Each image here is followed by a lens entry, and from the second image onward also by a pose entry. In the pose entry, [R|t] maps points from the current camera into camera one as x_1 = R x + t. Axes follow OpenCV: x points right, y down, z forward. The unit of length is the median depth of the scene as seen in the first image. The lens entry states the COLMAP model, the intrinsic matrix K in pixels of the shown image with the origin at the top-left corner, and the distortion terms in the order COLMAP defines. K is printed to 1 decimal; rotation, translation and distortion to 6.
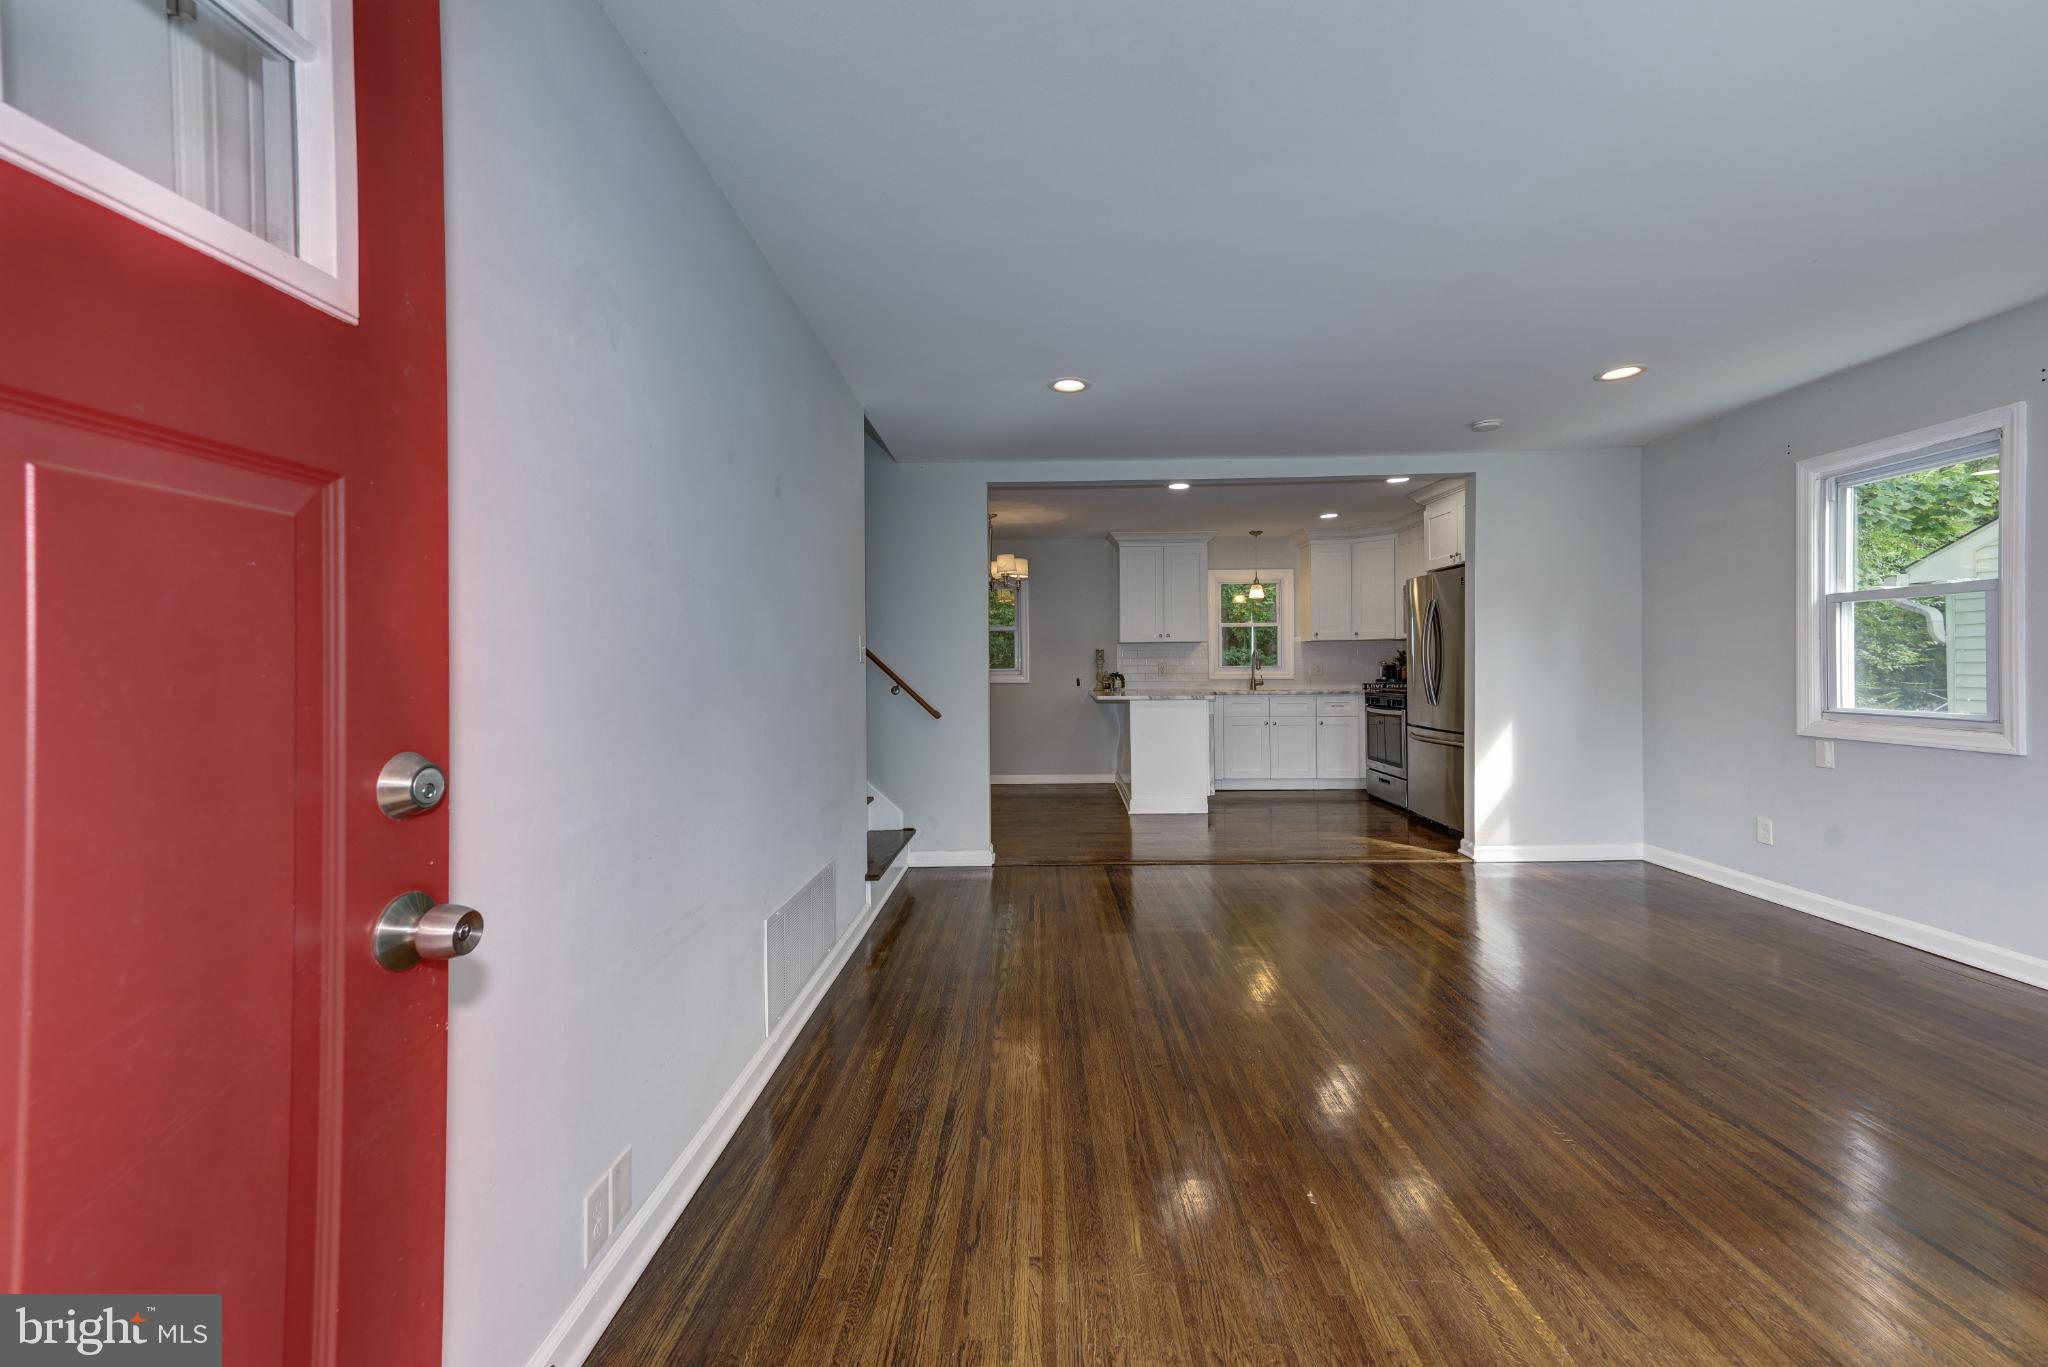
lens RADIAL K [[816.4, 0, 977.1], [0, 816.4, 659.3], [0, 0, 1]] dist [-0.003293, 0.000076]
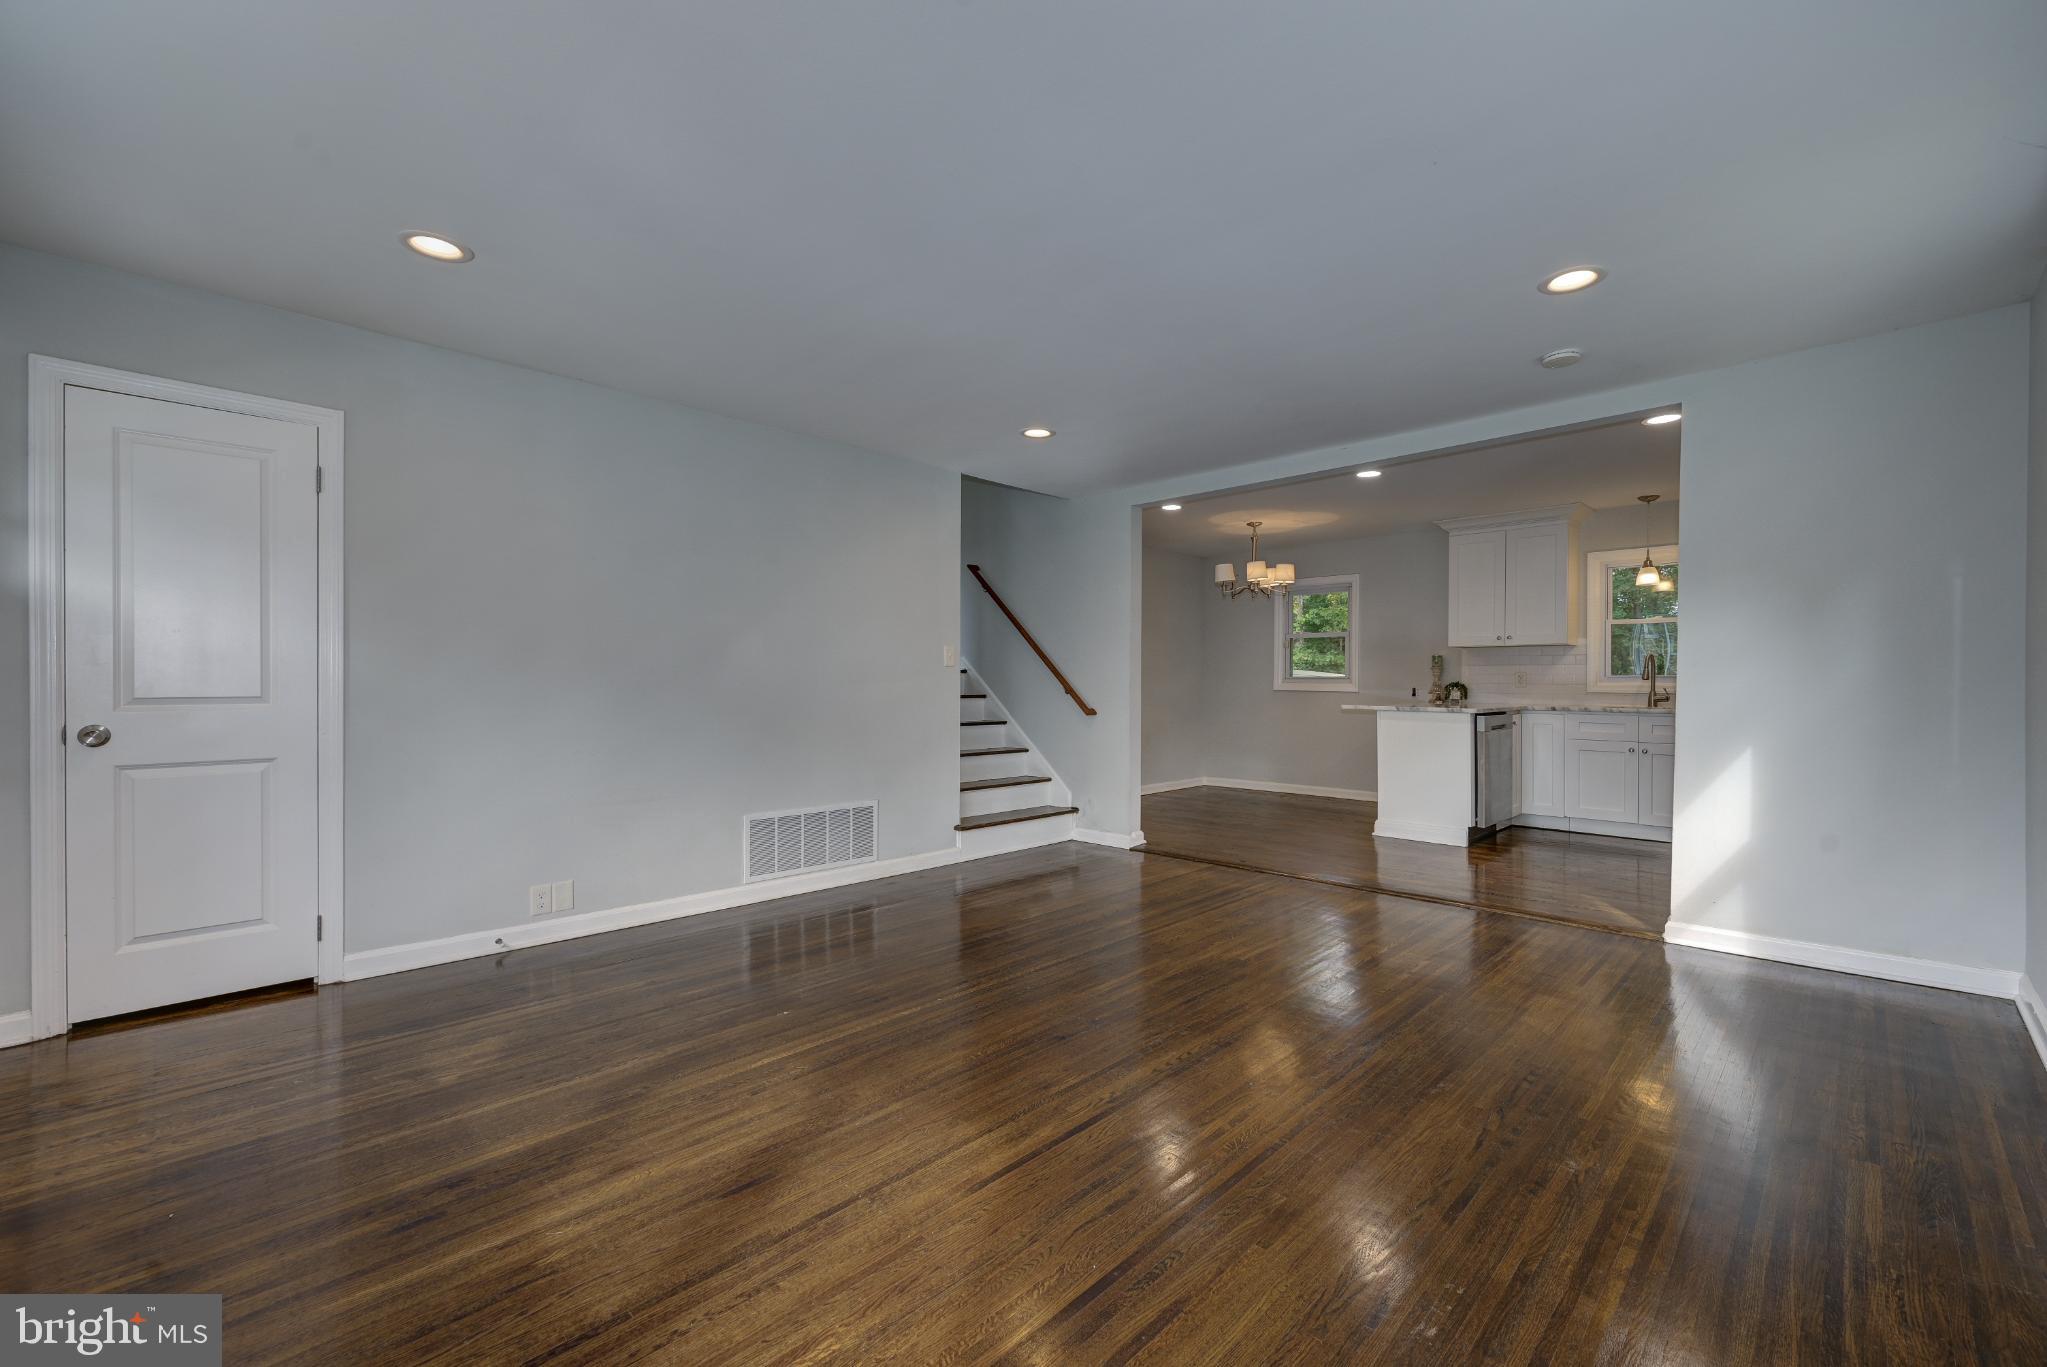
lens RADIAL K [[816.0, 0, 991.5], [0, 816.0, 686.5], [0, 0, 1]] dist [-0.003293, 0.000076]
pose [[0.734134, 0.016782, -0.678797, 0.485972], [-0.004937, 0.999800, 0.019379, 0.007911], [0.678987, -0.010876, 0.734070, 0.045477]]
